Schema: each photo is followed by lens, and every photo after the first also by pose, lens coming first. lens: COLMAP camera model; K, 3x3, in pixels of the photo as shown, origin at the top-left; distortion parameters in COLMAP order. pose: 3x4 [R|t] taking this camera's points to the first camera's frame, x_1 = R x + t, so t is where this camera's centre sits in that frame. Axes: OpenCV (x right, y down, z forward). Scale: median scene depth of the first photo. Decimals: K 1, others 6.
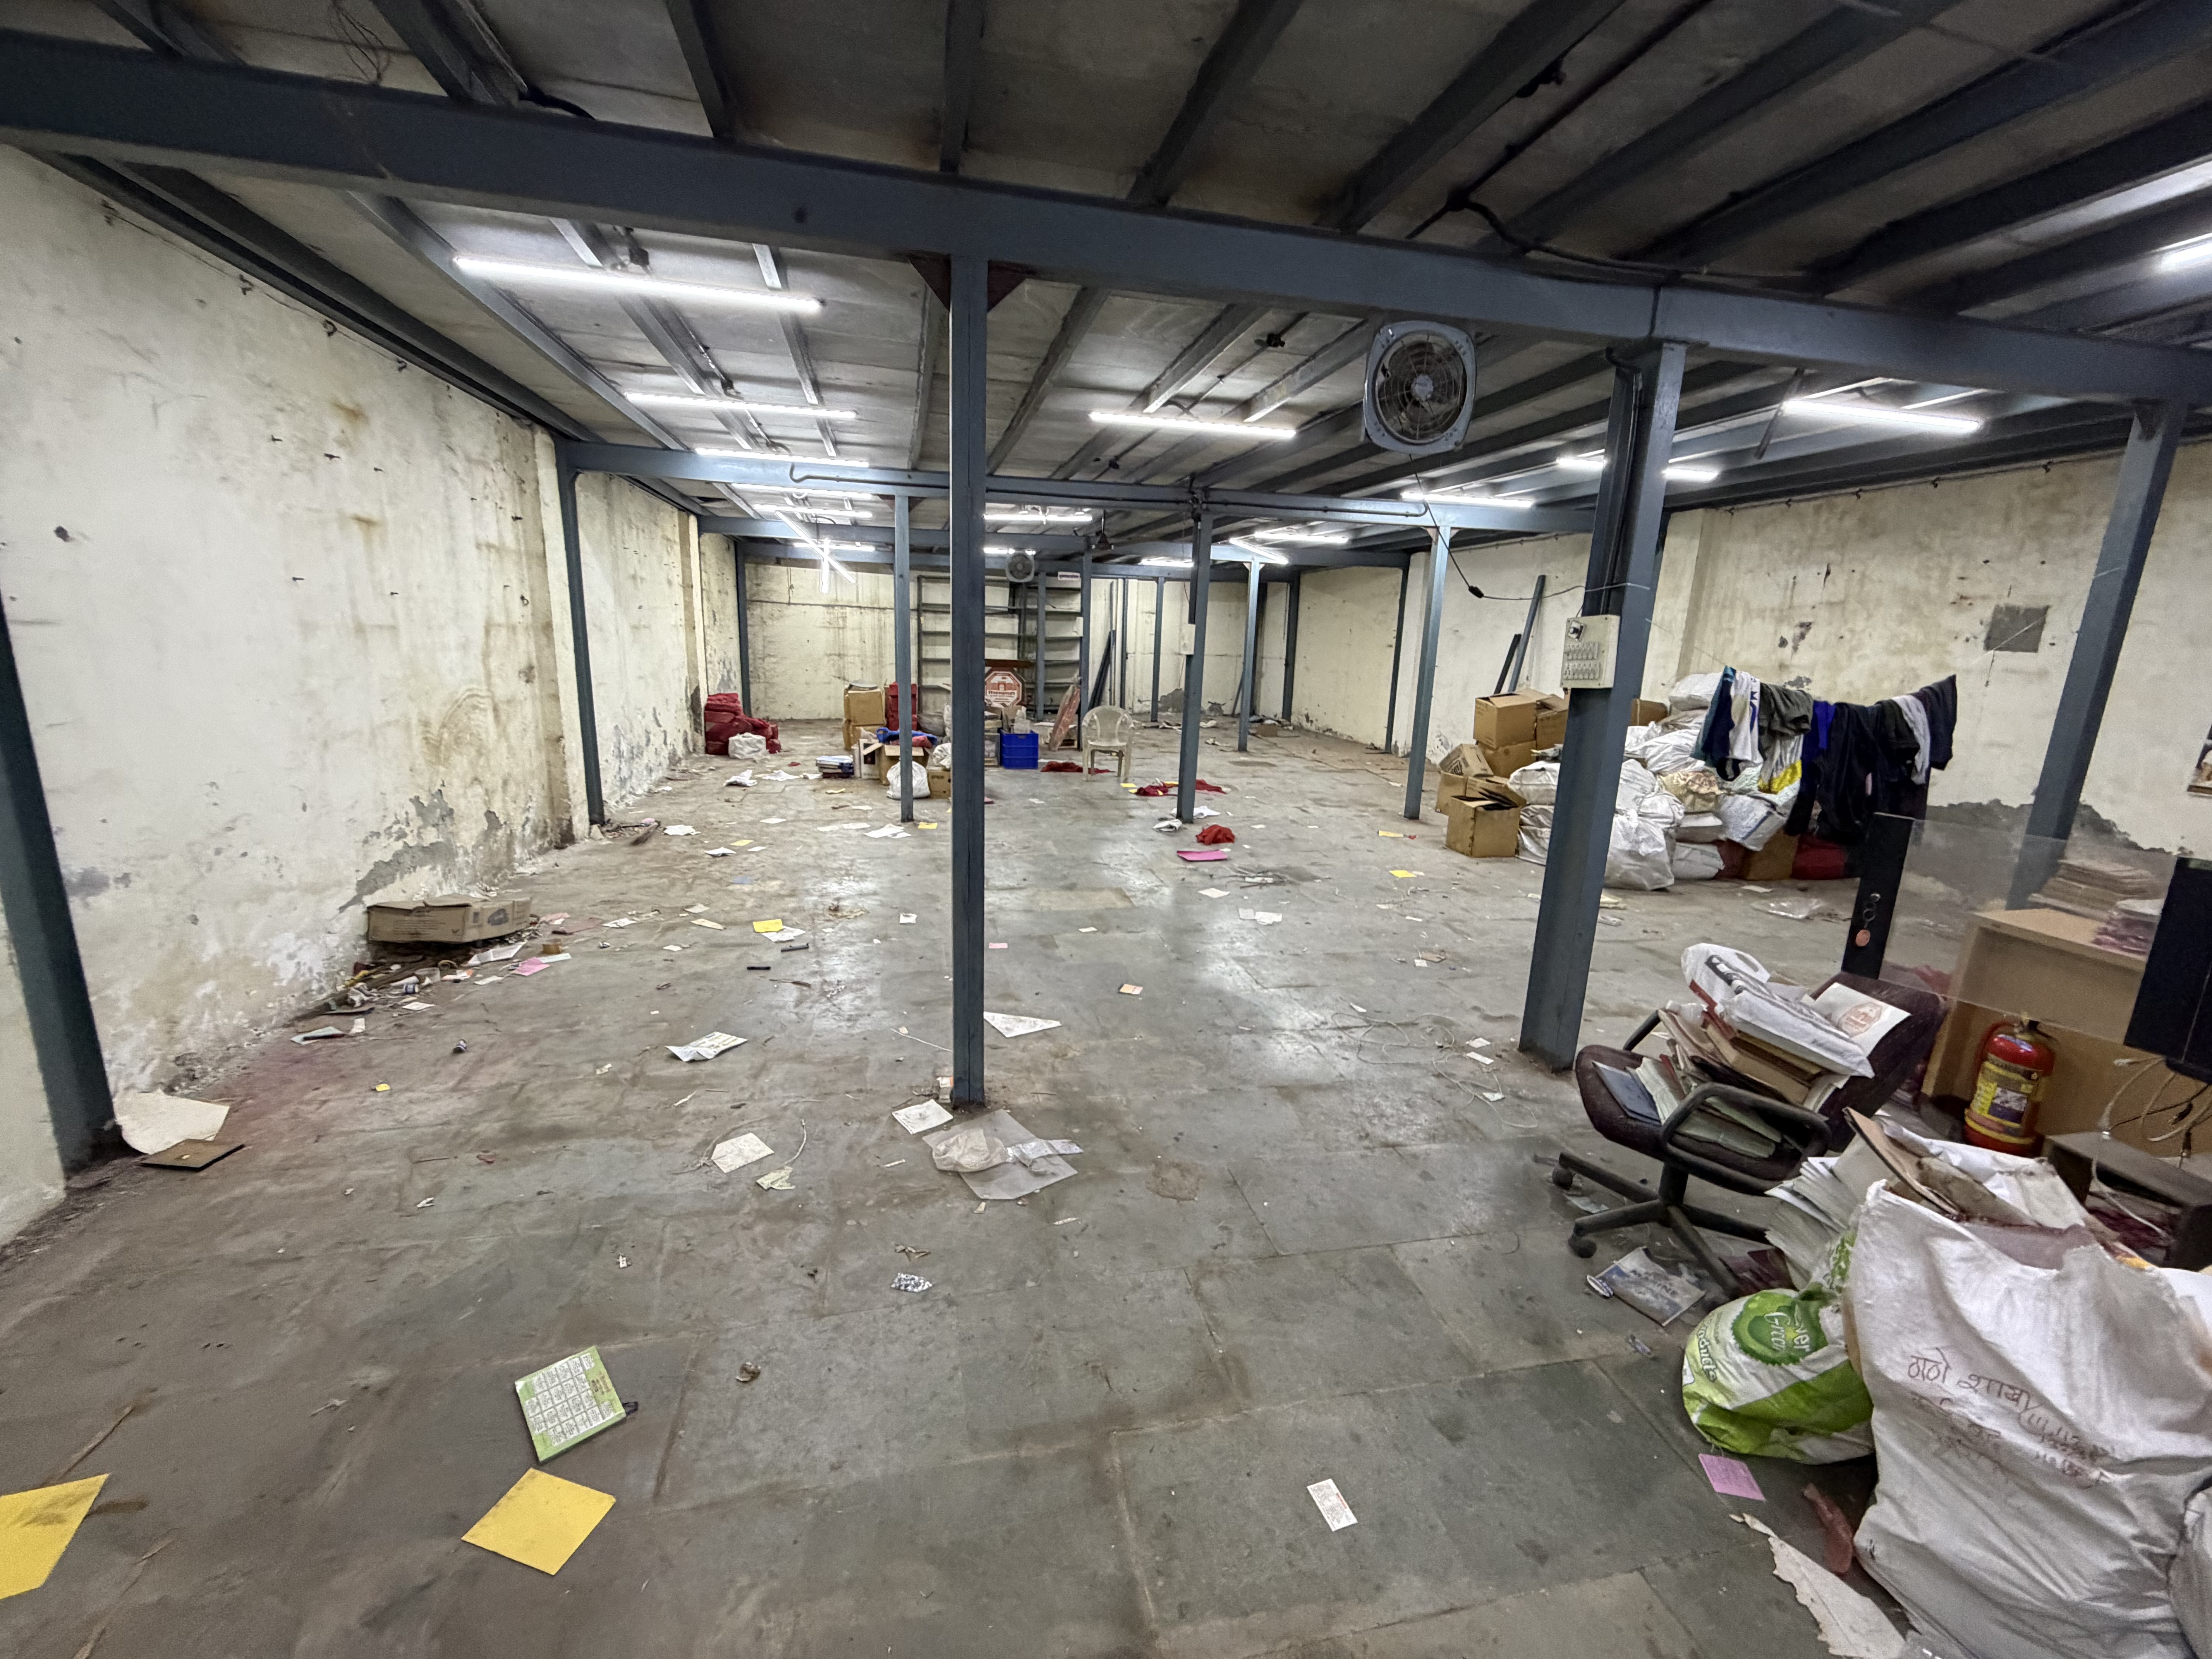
lens RADIAL K [[881.5, 0, 1101.3], [0, 881.5, 822.6], [0, 0, 1]] dist [-0.001612, 0.000613]
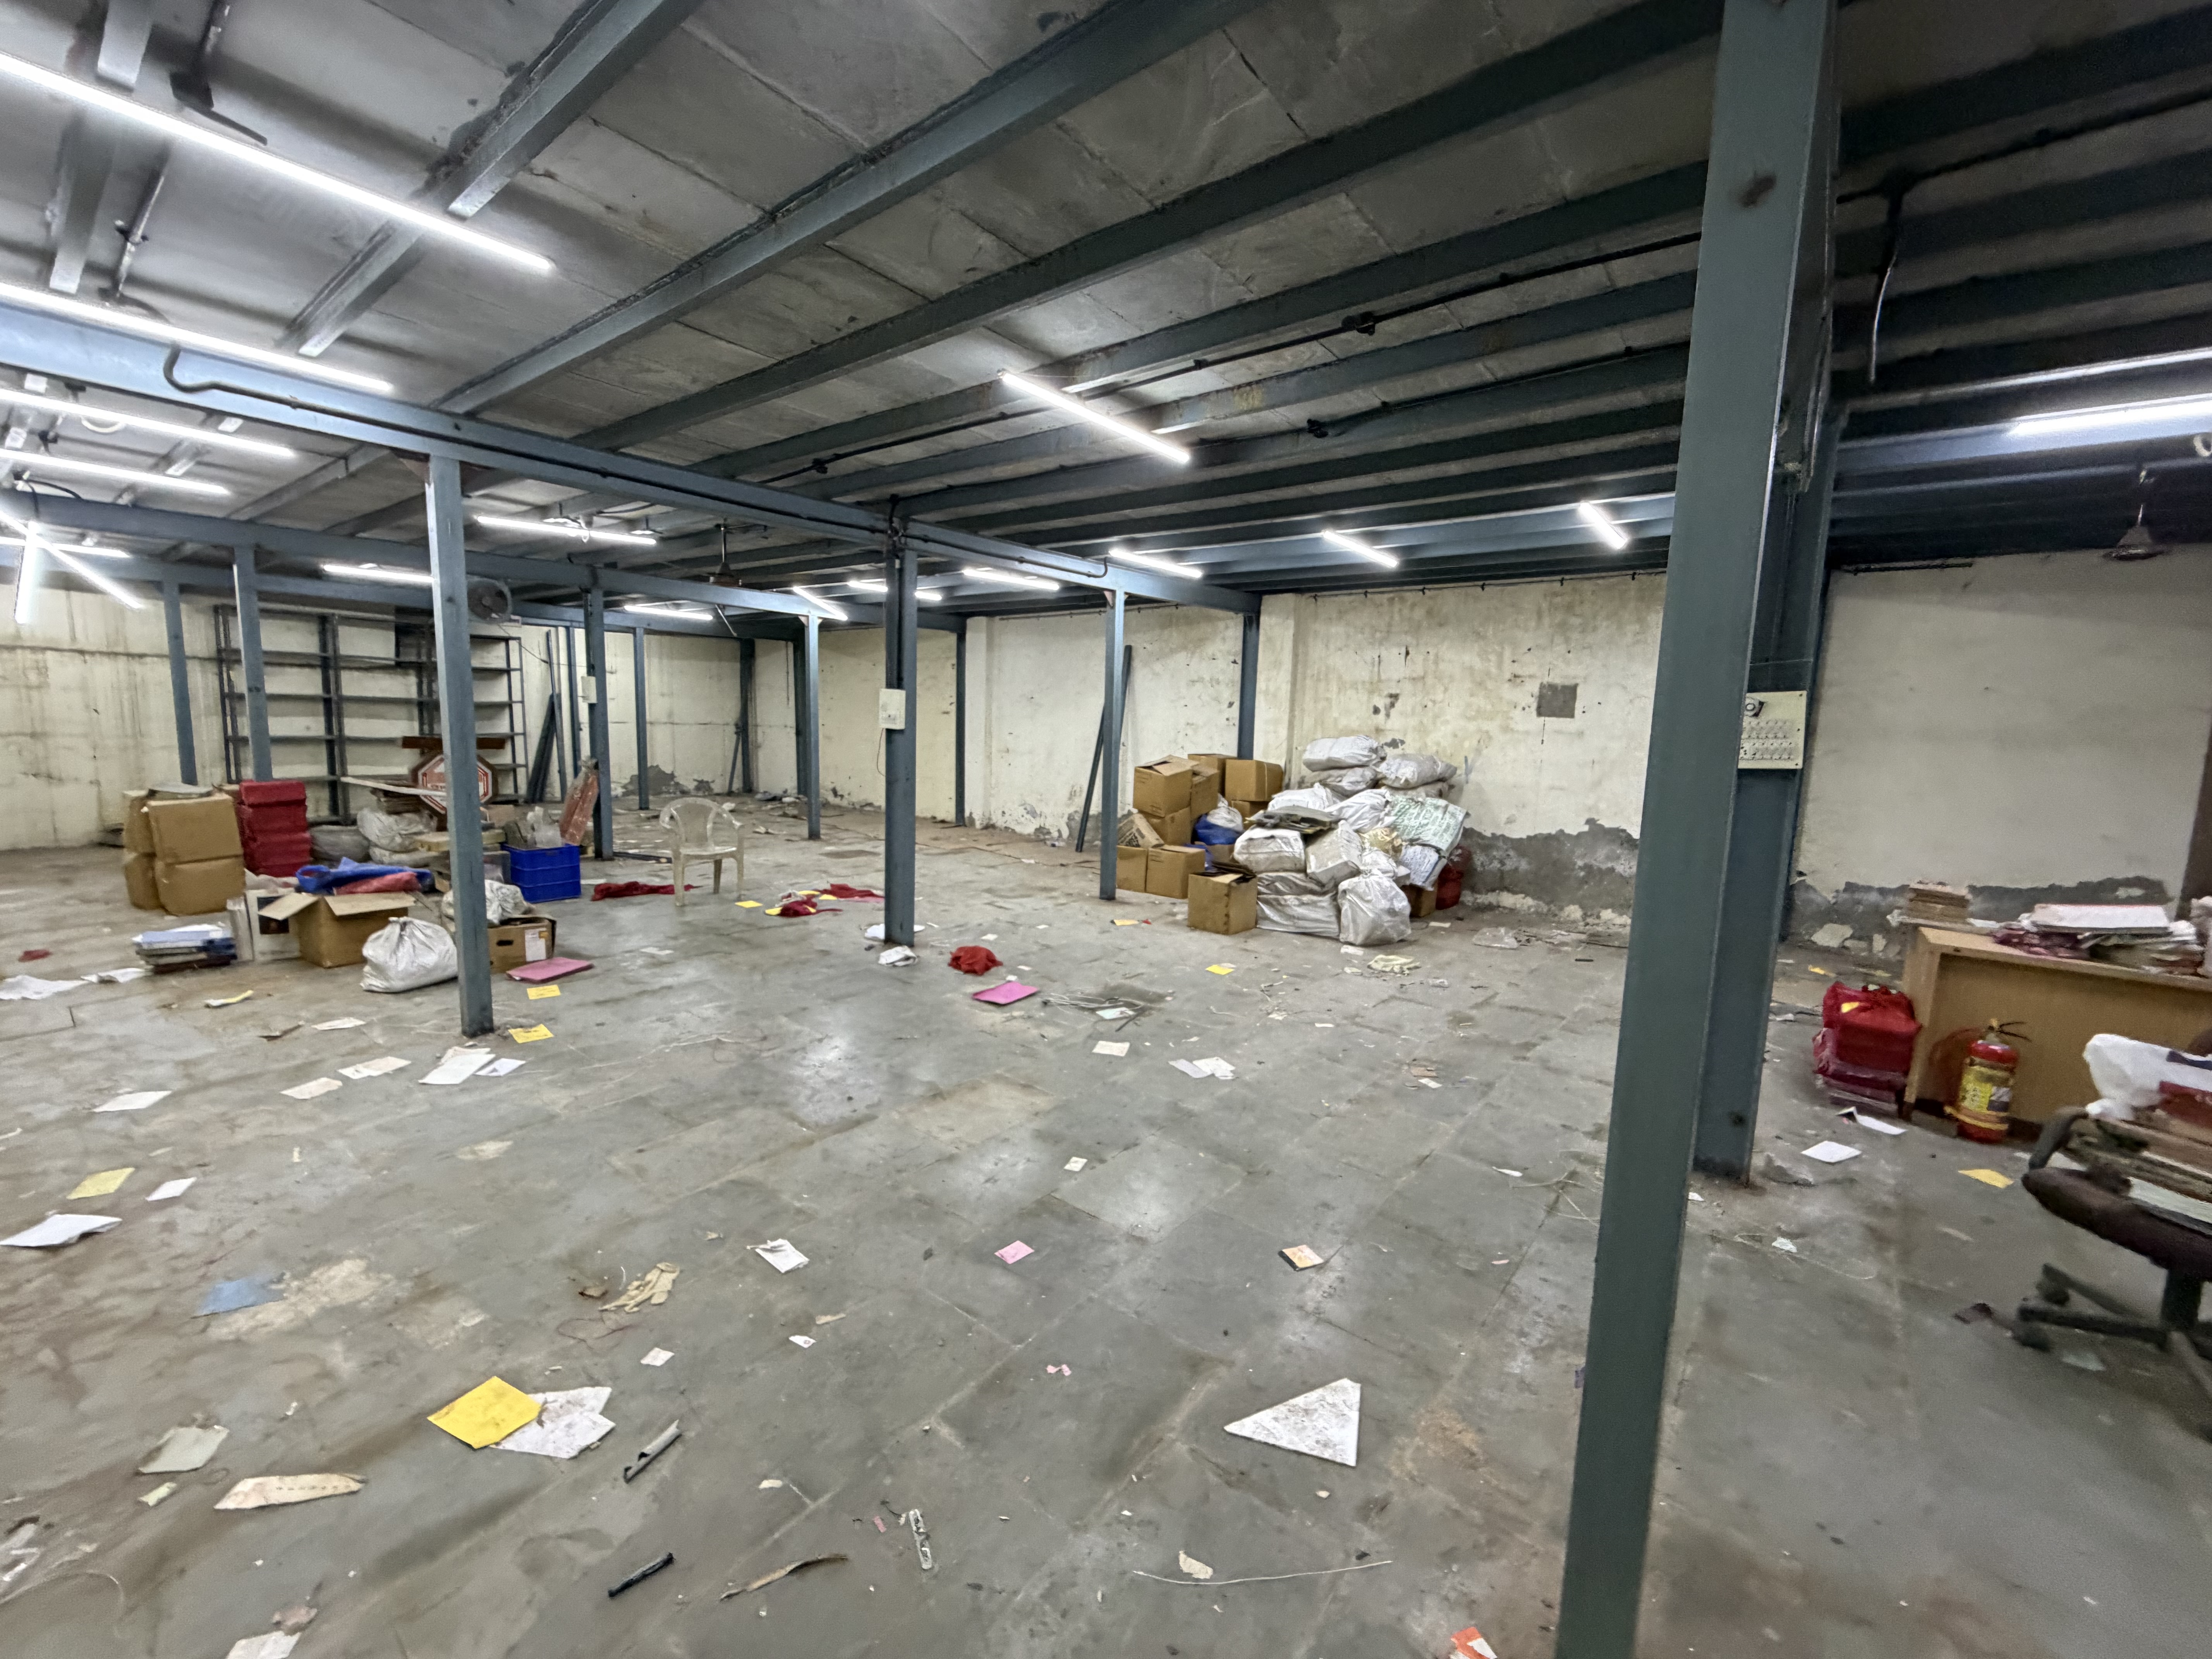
lens RADIAL K [[881.5, 0, 1106.2], [0, 881.5, 823.8], [0, 0, 1]] dist [-0.001612, 0.000613]
pose [[0.777376, -0.084994, 0.623268, -0.268091], [0.127461, 0.991559, -0.023760, -0.075219], [-0.615988, 0.097913, 0.781647, 0.330282]]
